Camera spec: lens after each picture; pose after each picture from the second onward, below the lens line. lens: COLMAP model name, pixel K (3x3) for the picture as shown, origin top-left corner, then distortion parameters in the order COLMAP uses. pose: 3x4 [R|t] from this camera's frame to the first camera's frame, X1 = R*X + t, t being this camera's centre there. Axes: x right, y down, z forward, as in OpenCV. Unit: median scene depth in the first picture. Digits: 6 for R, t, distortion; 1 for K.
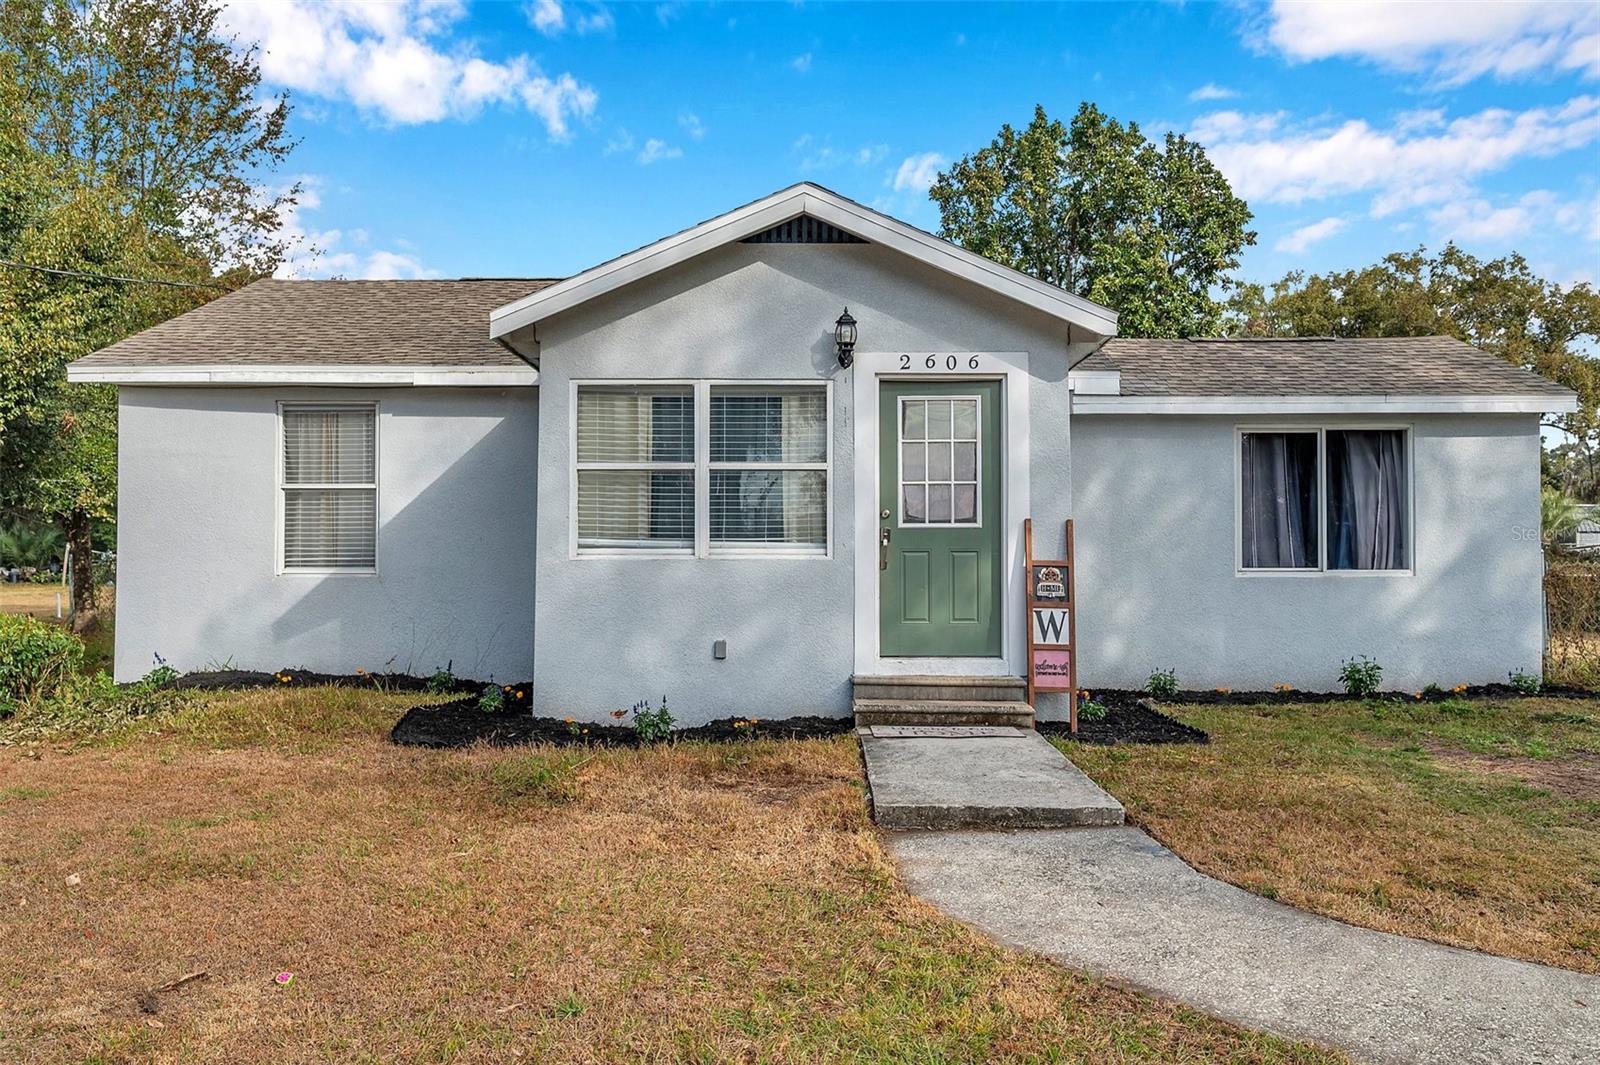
lens RADIAL K [[1246.7, 0, 800.0], [0, 1246.7, 532.5], [0, 0, 1]] dist [-0.002552, 0.001724]
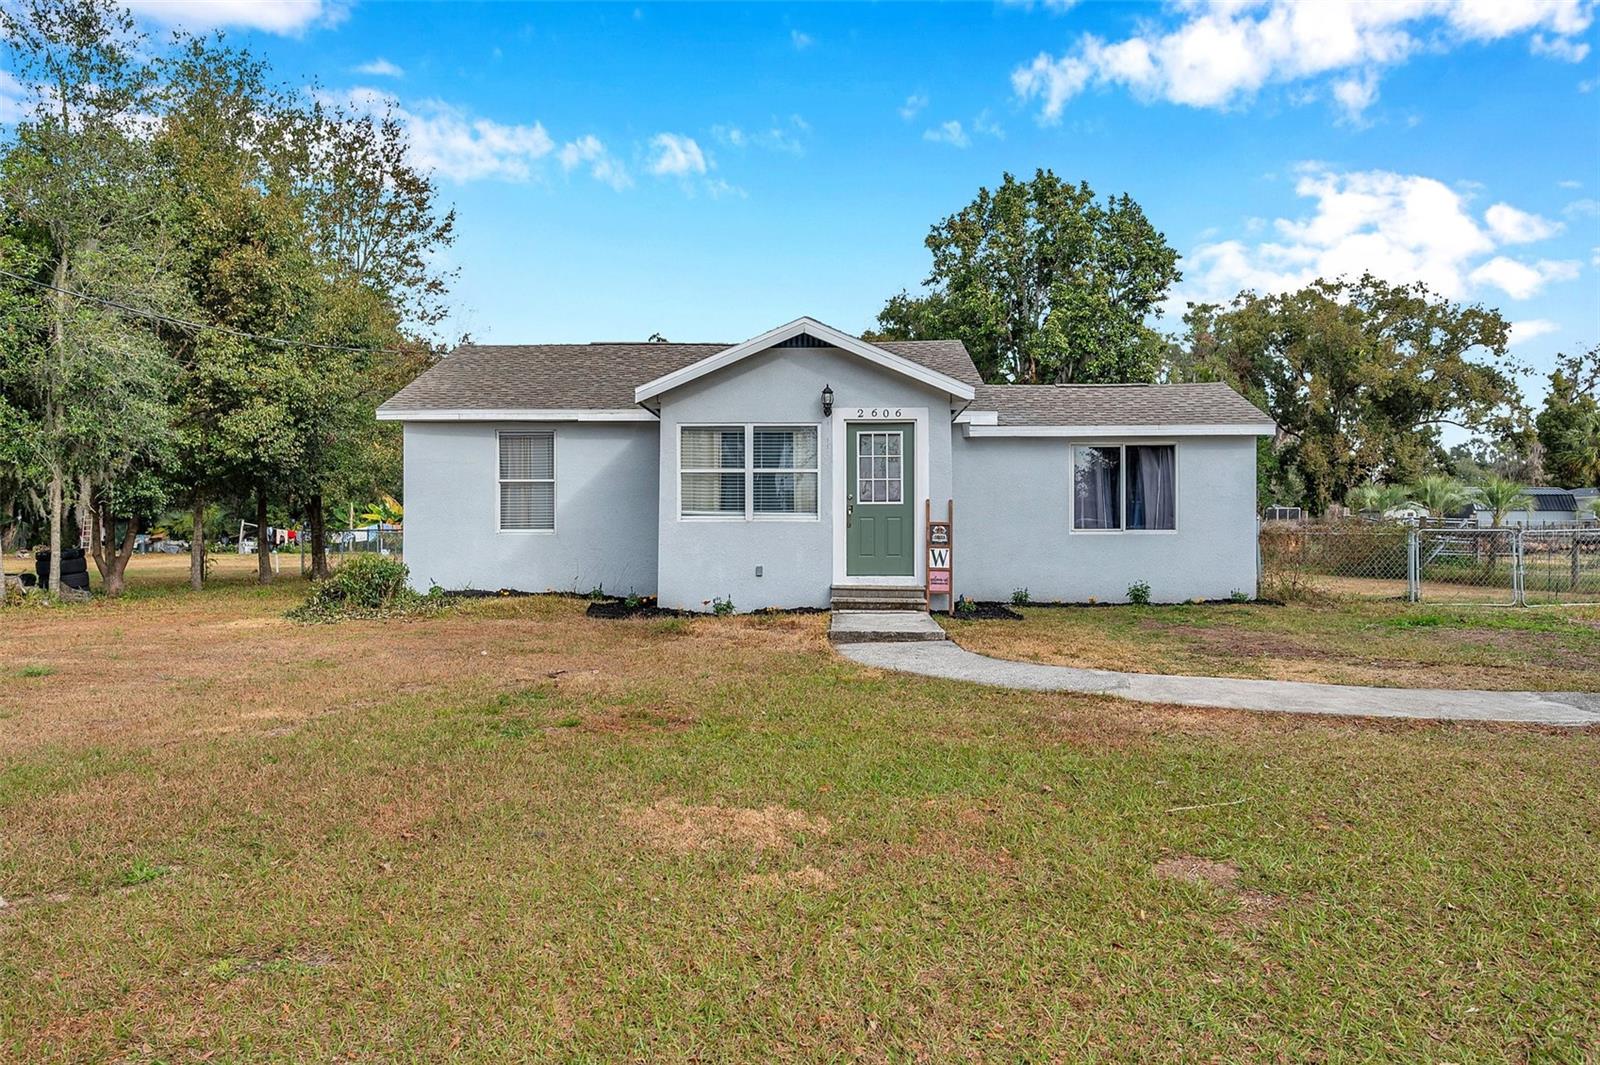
lens RADIAL K [[1132.8, 0, 800.0], [0, 1132.8, 532.5], [0, 0, 1]] dist [-0.002352, -0.000944]
pose [[0.999622, -0.000794, -0.027484, 0.040986], [0.001274, 0.999847, 0.017445, 0.008273], [0.027466, -0.017474, 0.999470, -0.652050]]
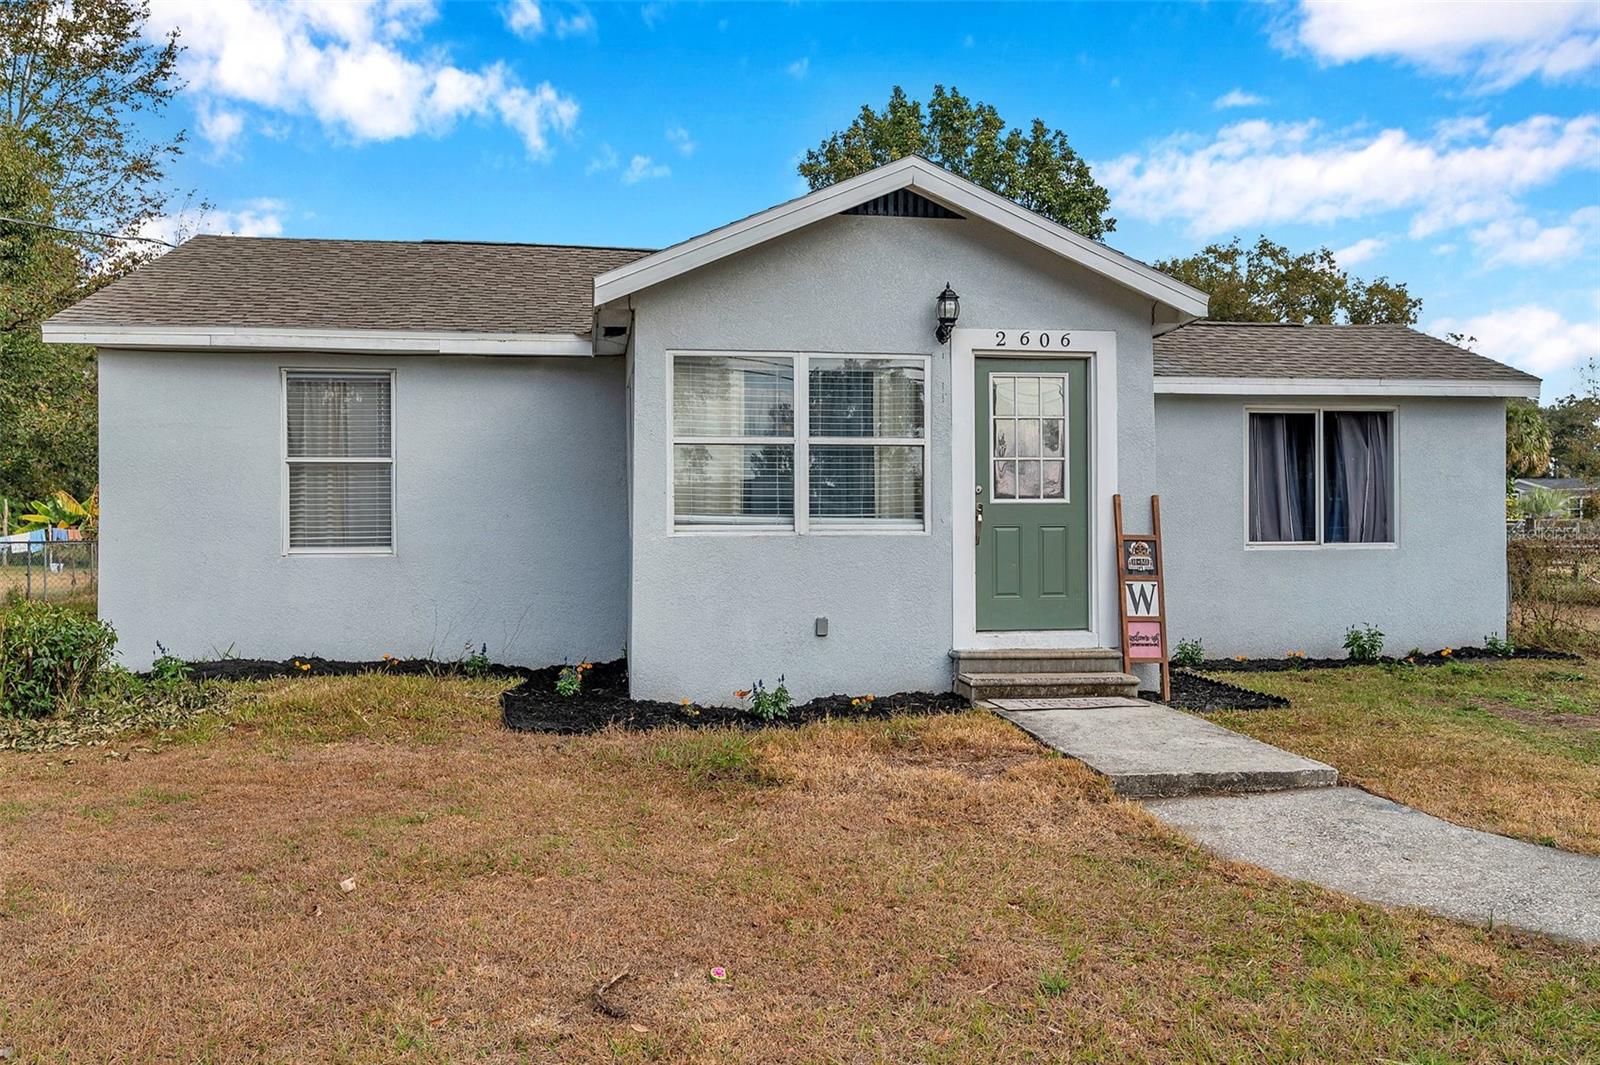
lens RADIAL K [[1254.7, 0, 800.0], [0, 1254.7, 532.5], [0, 0, 1]] dist [0.001731, -0.006651]
pose [[0.987573, -0.004868, 0.157084, -0.233420], [0.002105, 0.999840, 0.017748, 0.001441], [-0.157145, -0.017197, 0.987426, 0.021833]]
